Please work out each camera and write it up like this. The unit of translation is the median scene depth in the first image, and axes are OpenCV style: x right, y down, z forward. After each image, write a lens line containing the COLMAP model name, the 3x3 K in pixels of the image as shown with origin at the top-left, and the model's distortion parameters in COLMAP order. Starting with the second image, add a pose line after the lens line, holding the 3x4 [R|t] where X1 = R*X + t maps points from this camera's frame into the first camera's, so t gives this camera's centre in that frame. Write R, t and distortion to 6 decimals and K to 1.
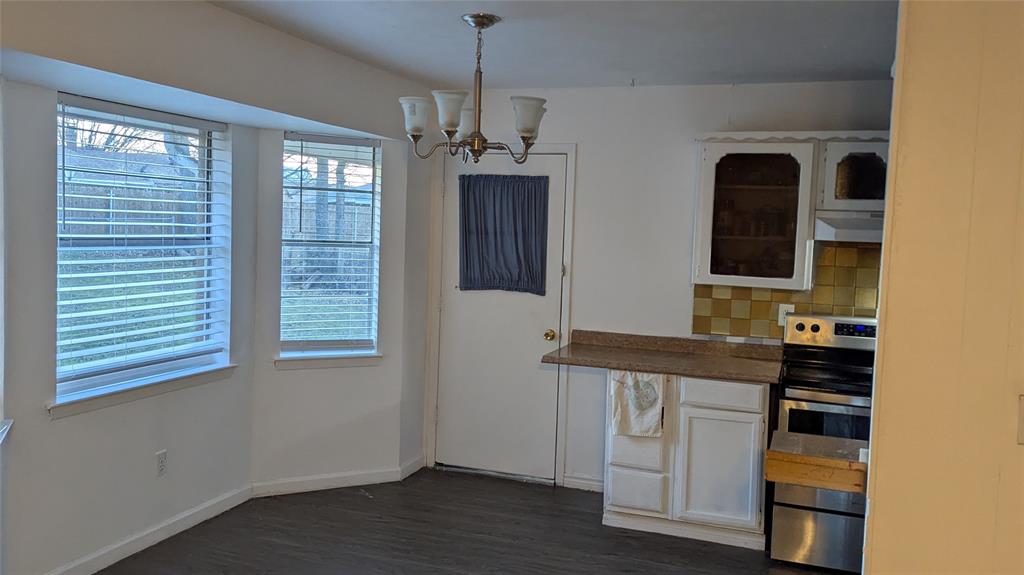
lens RADIAL K [[818.7, 0, 512.0], [0, 818.7, 287.5], [0, 0, 1]] dist [0.051228, -0.005392]
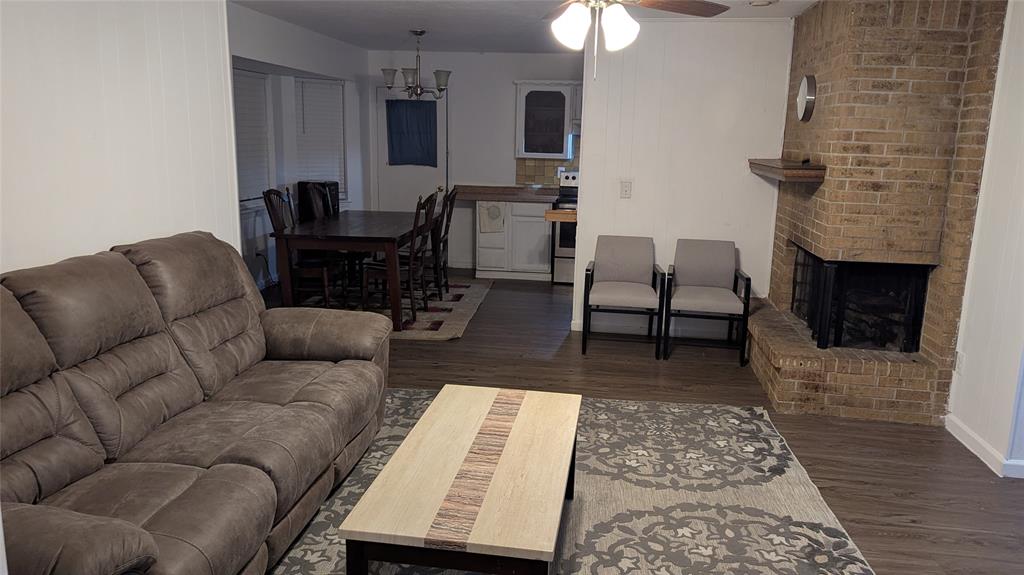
lens RADIAL K [[730.9, 0, 523.9], [0, 730.9, 278.1], [0, 0, 1]] dist [0.063351, -0.048618]
pose [[0.972216, -0.056808, 0.227086, -0.181743], [0.027367, 0.991037, 0.130751, 0.053510], [-0.232479, -0.120904, 0.965058, -0.757311]]
